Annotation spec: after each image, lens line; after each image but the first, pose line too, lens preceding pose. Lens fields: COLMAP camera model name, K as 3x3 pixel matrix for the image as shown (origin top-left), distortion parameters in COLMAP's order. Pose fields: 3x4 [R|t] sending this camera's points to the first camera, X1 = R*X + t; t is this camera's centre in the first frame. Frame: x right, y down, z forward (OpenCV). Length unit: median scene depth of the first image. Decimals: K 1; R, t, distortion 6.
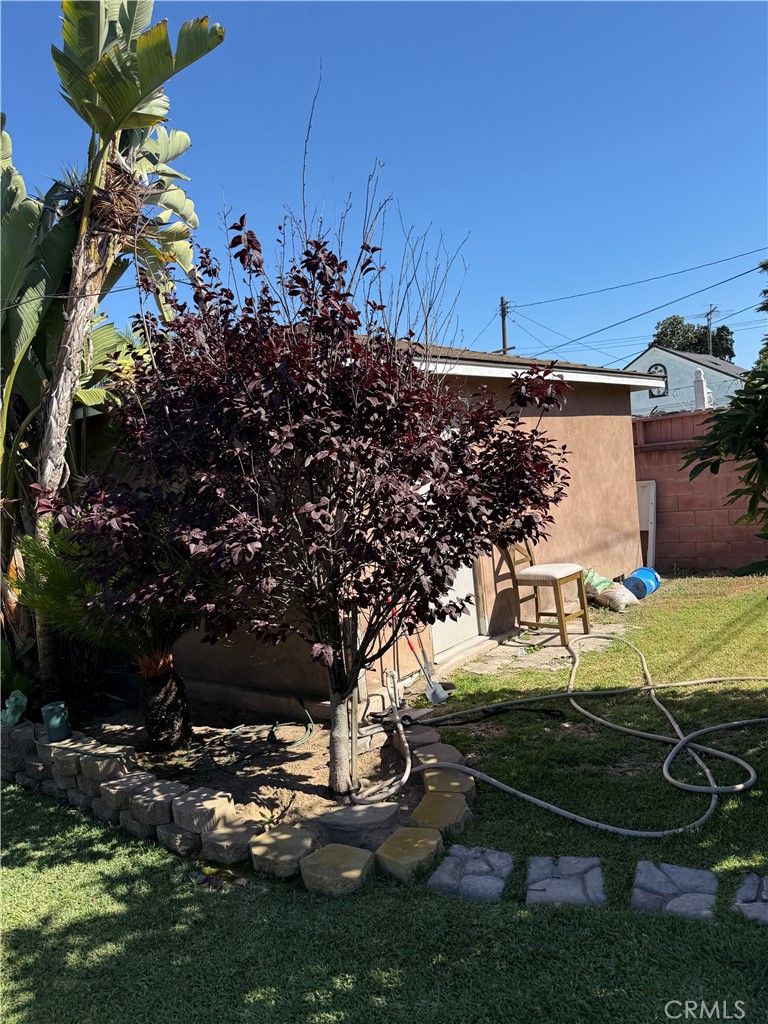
lens RADIAL K [[729.9, 0, 383.3], [0, 729.9, 504.2], [0, 0, 1]] dist [0.034374, -0.065111]
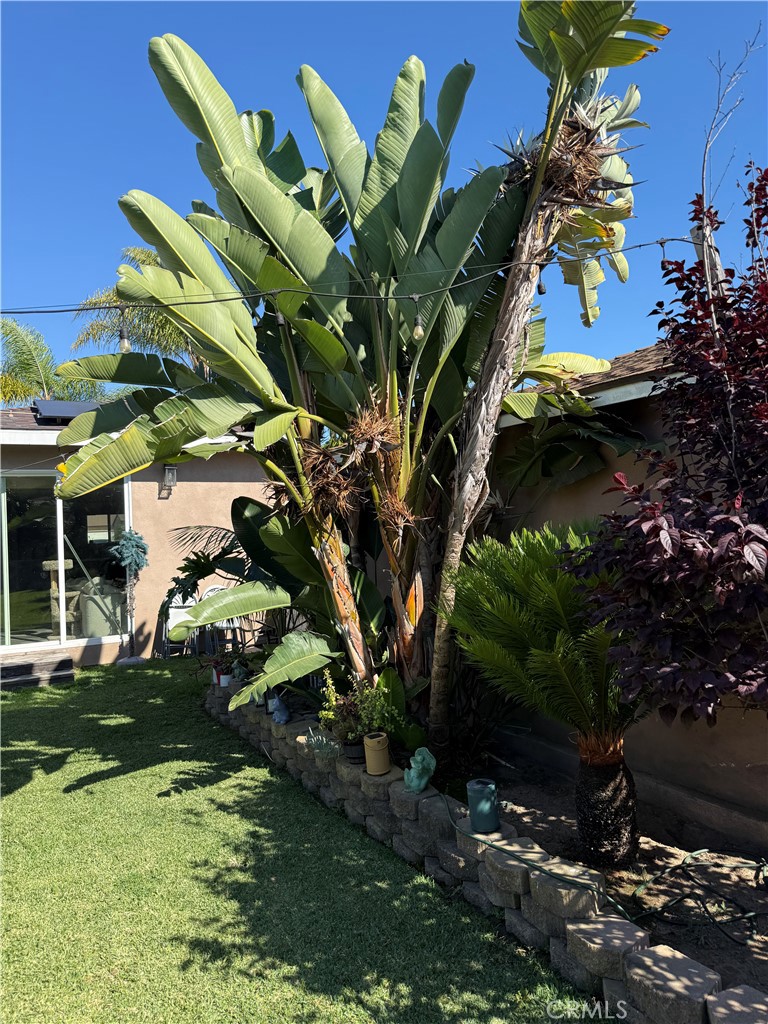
lens RADIAL K [[729.9, 0, 391.4], [0, 729.9, 502.8], [0, 0, 1]] dist [0.034374, -0.065111]
pose [[0.923683, 0.058214, -0.378710, -0.222831], [-0.076991, 0.996431, -0.034615, 0.008884], [0.375344, 0.061131, 0.924868, 0.191254]]
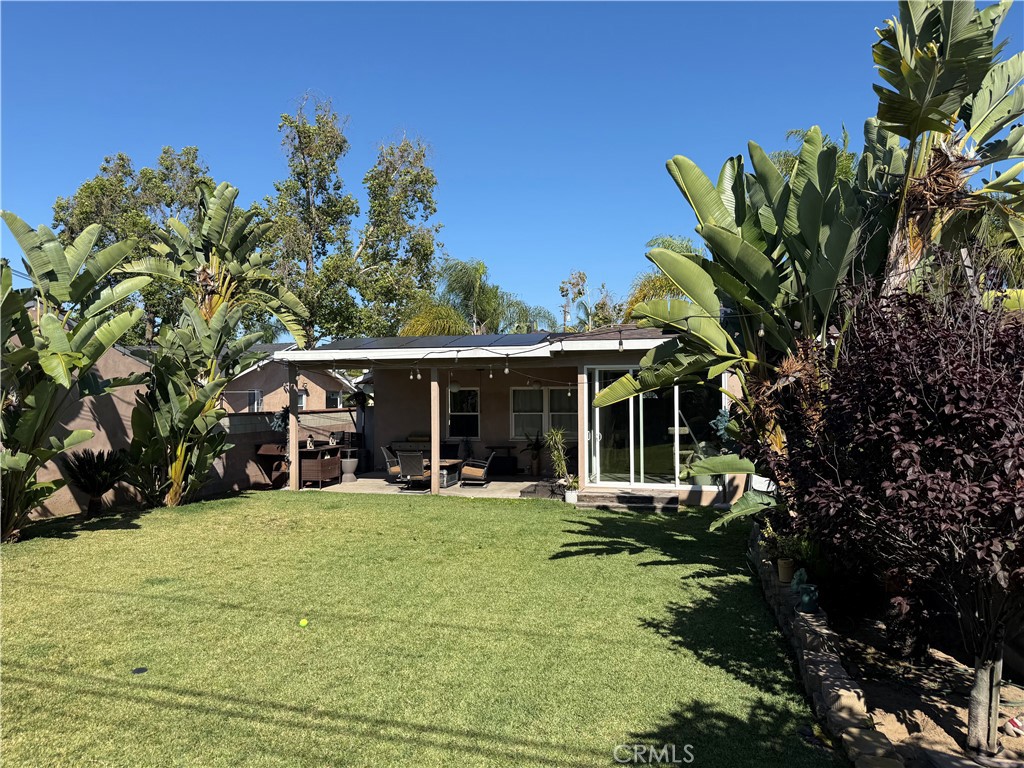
lens RADIAL K [[729.9, 0, 508.0], [0, 729.9, 384.5], [0, 0, 1]] dist [0.034374, -0.065111]
pose [[0.421602, 0.089710, -0.902333, 0.432574], [-0.083731, 0.994694, 0.059771, -0.112246], [0.902907, 0.050354, 0.426876, -0.085301]]
